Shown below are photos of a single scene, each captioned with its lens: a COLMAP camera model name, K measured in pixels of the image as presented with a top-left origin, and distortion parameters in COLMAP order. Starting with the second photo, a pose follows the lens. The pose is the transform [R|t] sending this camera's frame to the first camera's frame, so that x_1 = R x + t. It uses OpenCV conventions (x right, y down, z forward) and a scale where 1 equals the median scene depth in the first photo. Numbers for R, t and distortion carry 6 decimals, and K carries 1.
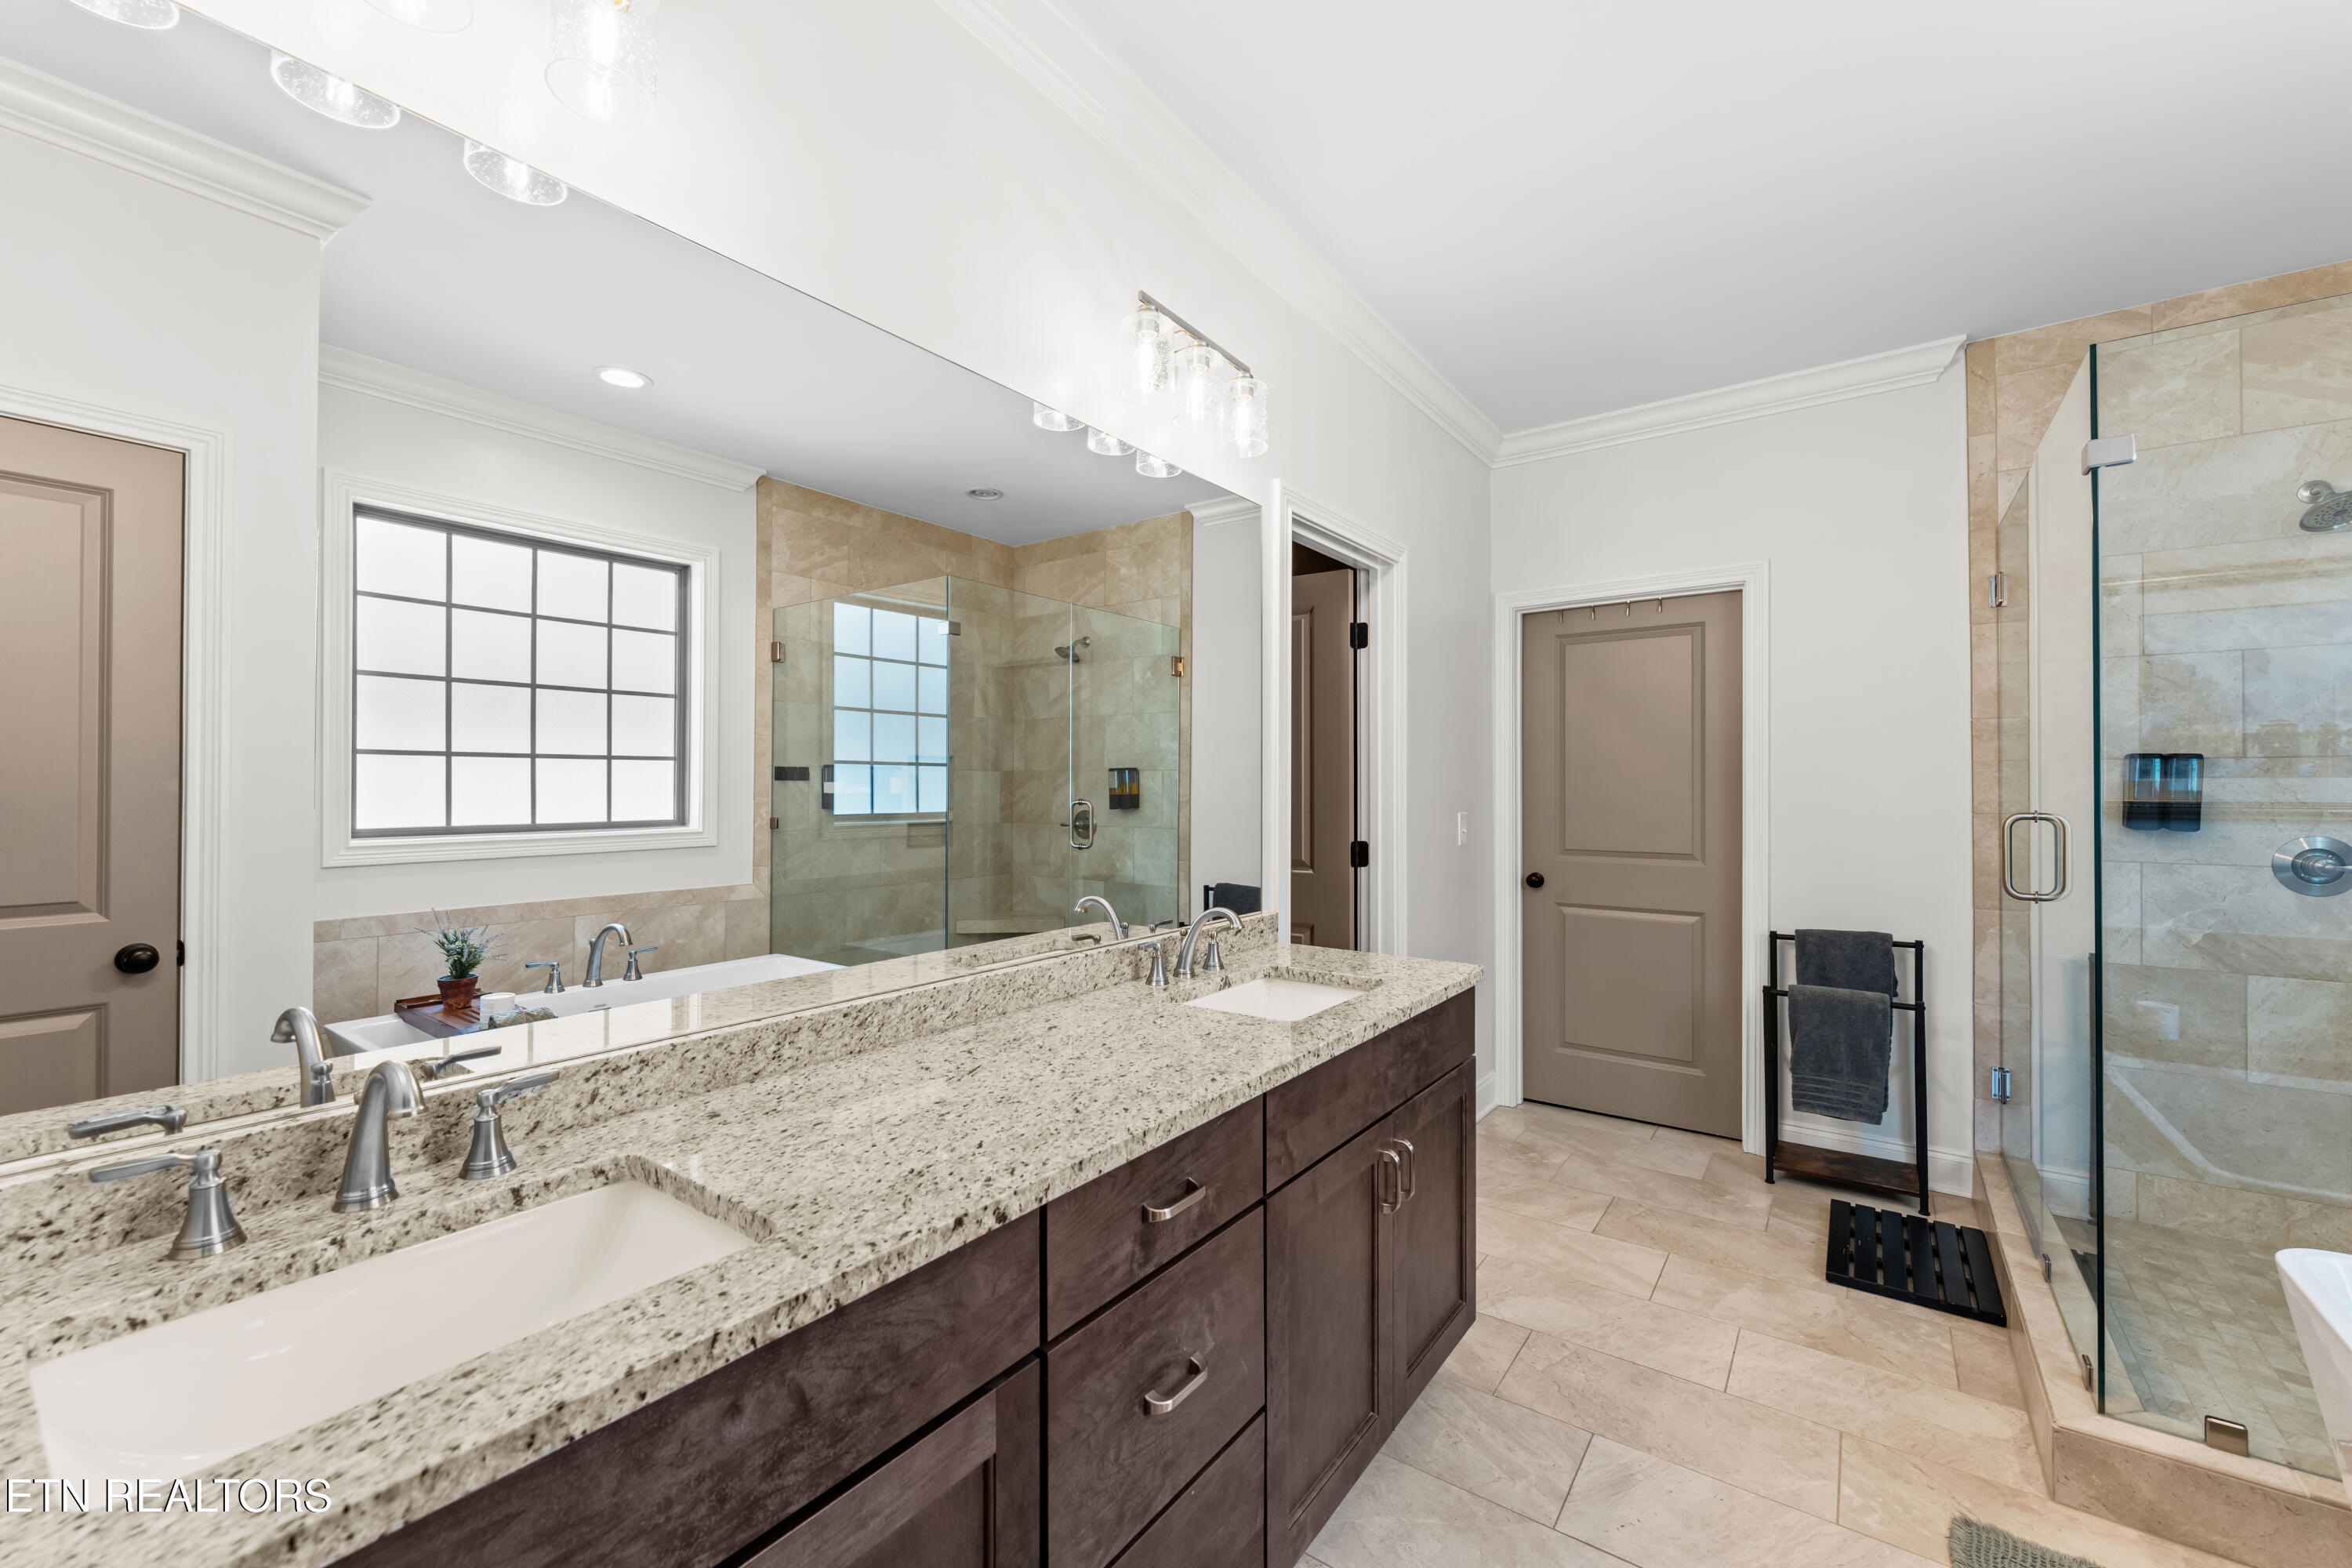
lens RADIAL K [[937.8, 0, 1173.6], [0, 937.8, 780.7], [0, 0, 1]] dist [-0.003305, -0.000071]
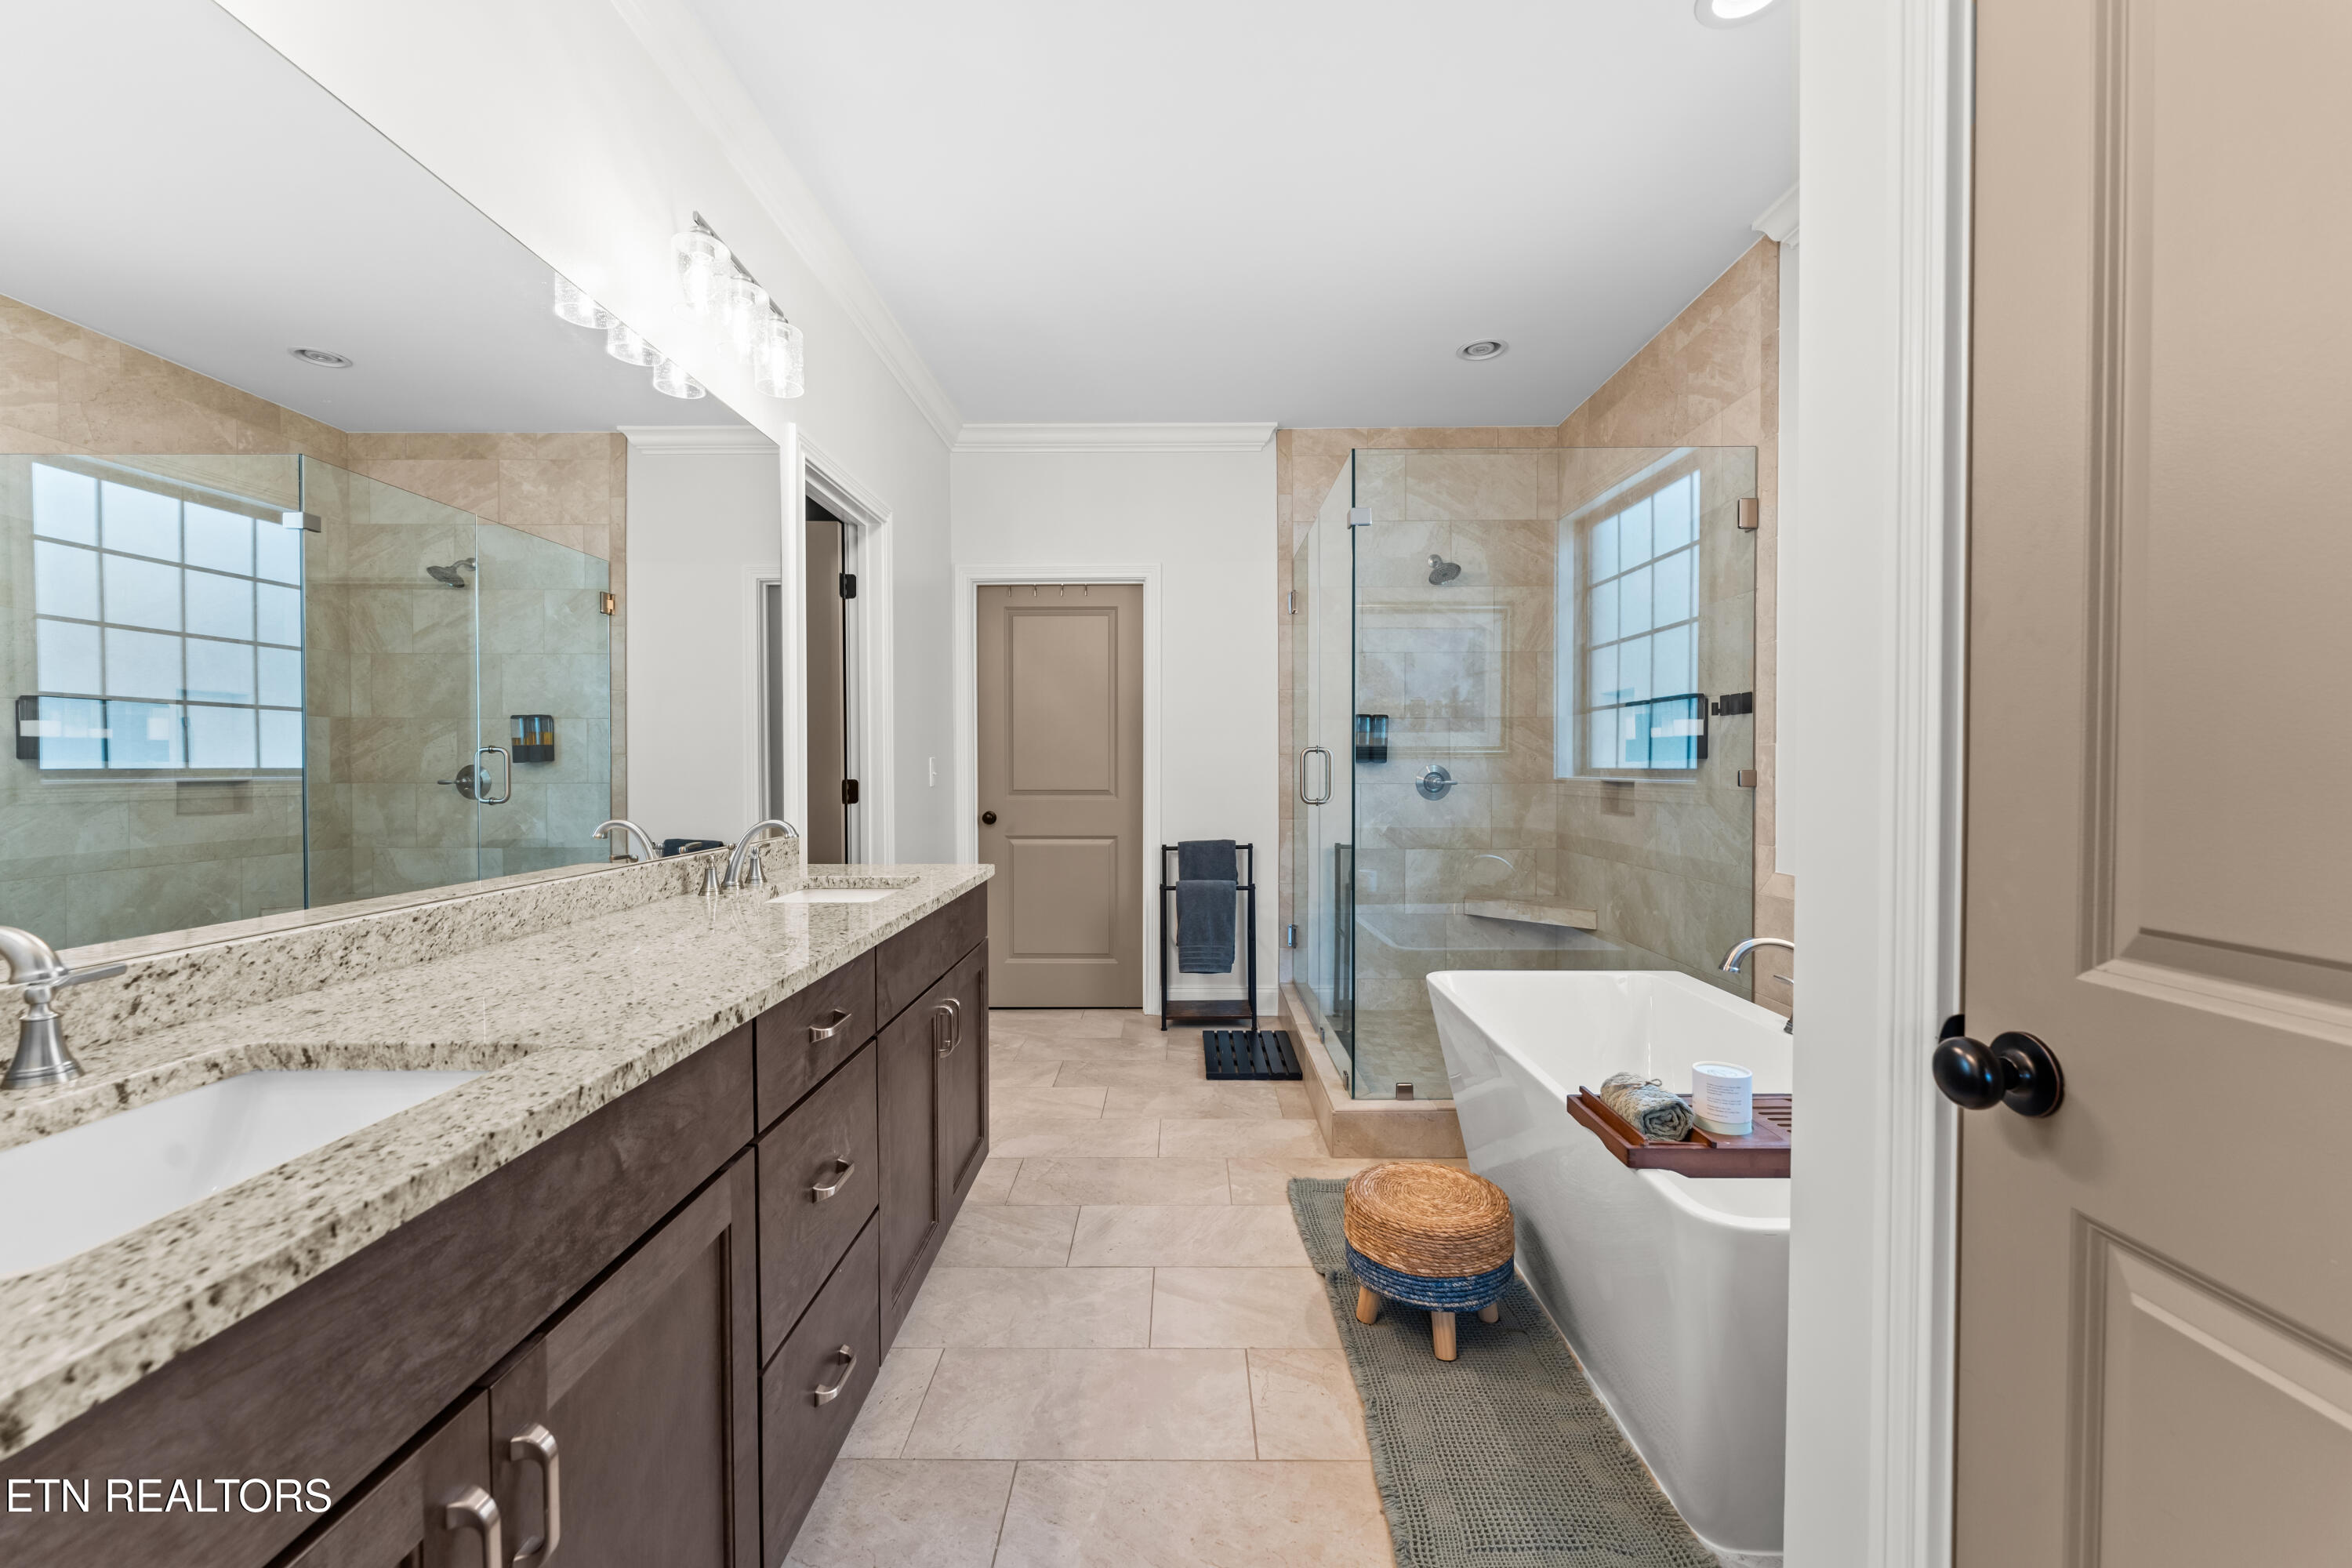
lens RADIAL K [[937.8, 0, 1175.8], [0, 937.8, 783.4], [0, 0, 1]] dist [-0.003305, -0.000071]
pose [[0.807119, -0.012838, 0.590249, -0.160270], [-0.001674, 0.999710, 0.024034, 0.051960], [-0.590386, -0.020386, 0.806863, -0.099814]]
